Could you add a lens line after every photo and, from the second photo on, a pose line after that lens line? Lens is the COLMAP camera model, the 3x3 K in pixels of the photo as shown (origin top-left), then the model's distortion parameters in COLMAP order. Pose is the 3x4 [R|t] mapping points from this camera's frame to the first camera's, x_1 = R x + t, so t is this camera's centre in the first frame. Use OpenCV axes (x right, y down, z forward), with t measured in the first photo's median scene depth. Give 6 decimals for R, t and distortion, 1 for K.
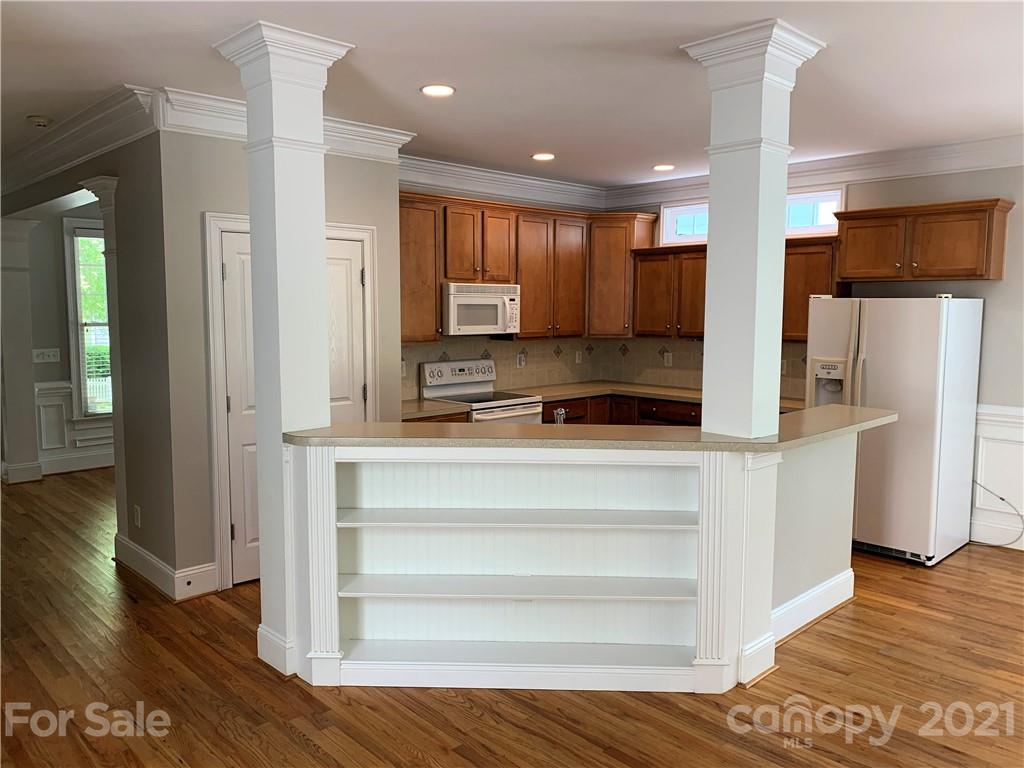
lens RADIAL K [[799.4, 0, 513.0], [0, 799.4, 383.5], [0, 0, 1]] dist [0.063279, -0.037759]
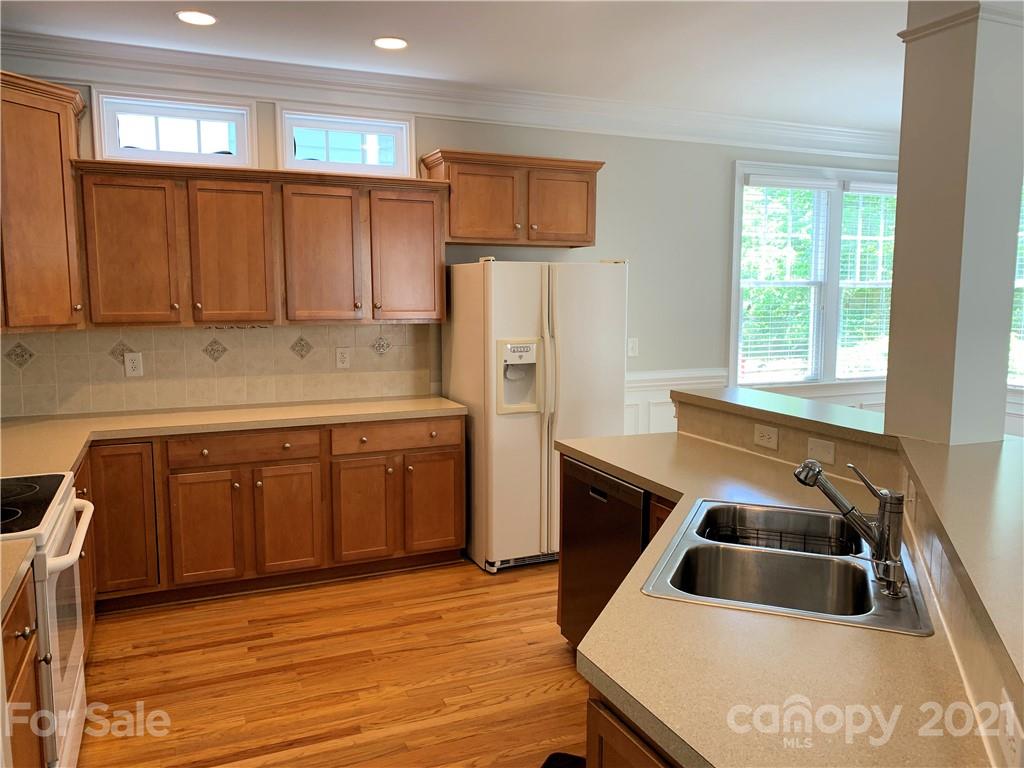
lens RADIAL K [[799.4, 0, 511.0], [0, 799.4, 383.7], [0, 0, 1]] dist [0.063279, -0.037759]
pose [[0.339338, -0.111094, 0.934081, -0.314481], [0.094210, 0.992023, 0.083760, -0.048976], [-0.935935, 0.059577, 0.347098, 0.682339]]
